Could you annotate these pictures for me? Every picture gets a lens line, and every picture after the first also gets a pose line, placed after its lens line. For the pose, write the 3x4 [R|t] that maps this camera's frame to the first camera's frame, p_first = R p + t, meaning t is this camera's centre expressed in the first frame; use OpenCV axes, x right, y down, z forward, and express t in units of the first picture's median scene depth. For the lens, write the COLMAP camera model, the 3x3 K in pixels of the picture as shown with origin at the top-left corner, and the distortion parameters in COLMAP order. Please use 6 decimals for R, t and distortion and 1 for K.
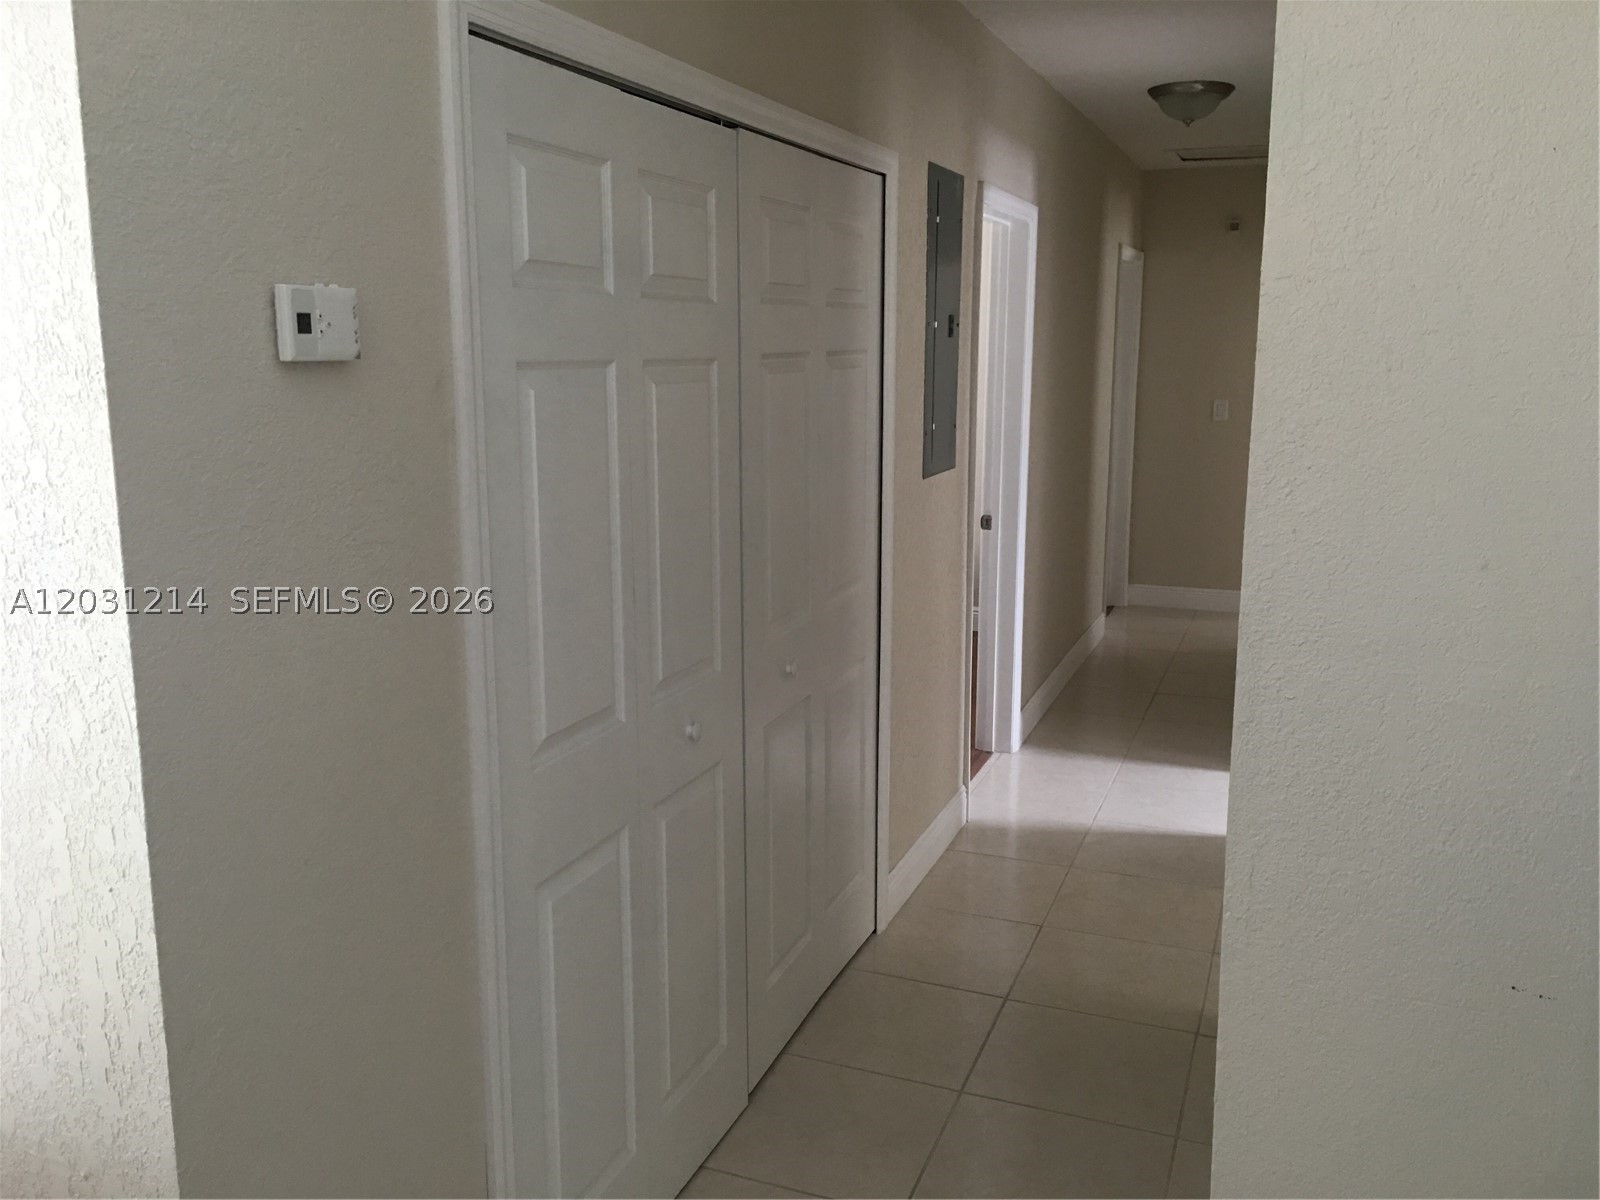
lens RADIAL K [[1376.2, 0, 797.6], [0, 1376.2, 603.0], [0, 0, 1]] dist [0.059620, -0.094694]
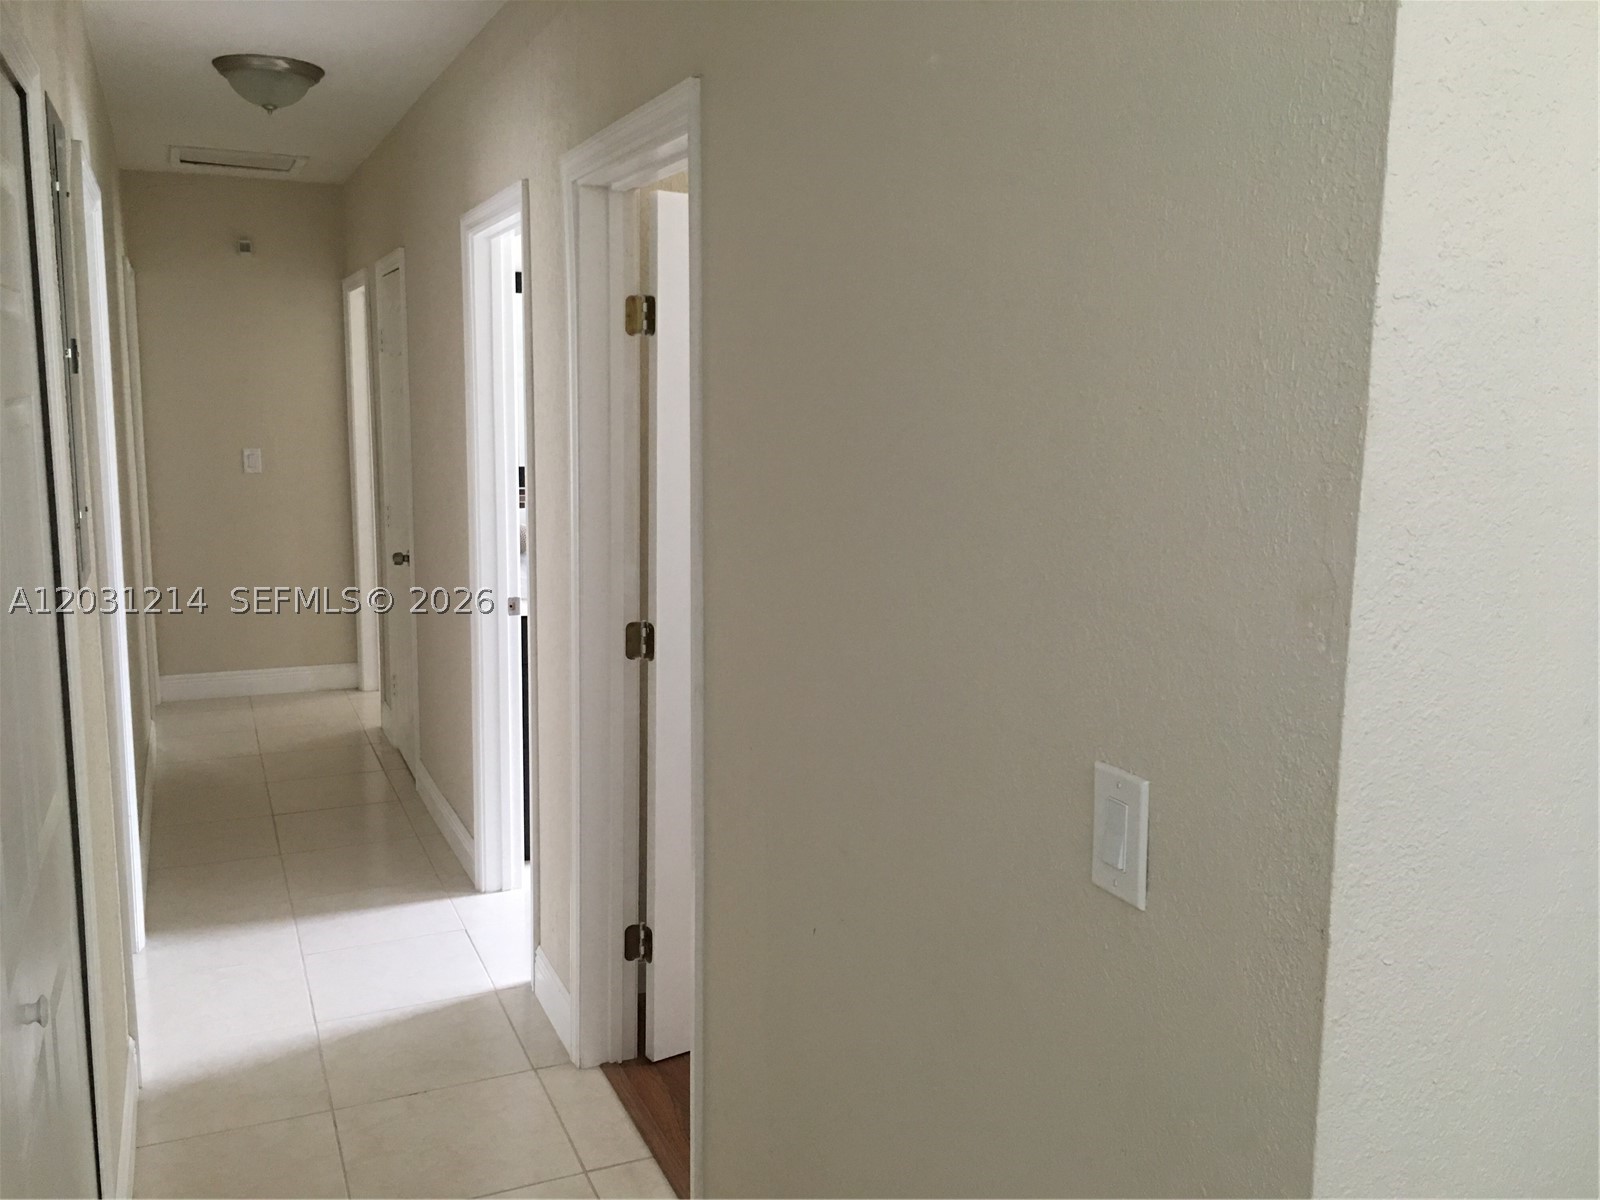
lens RADIAL K [[1376.2, 0, 802.8], [0, 1376.2, 593.7], [0, 0, 1]] dist [0.059620, -0.094694]
pose [[0.711757, -0.113498, 0.693196, -0.083262], [0.135211, 0.990542, 0.023352, -0.049584], [-0.689290, 0.077107, 0.720371, 0.241023]]
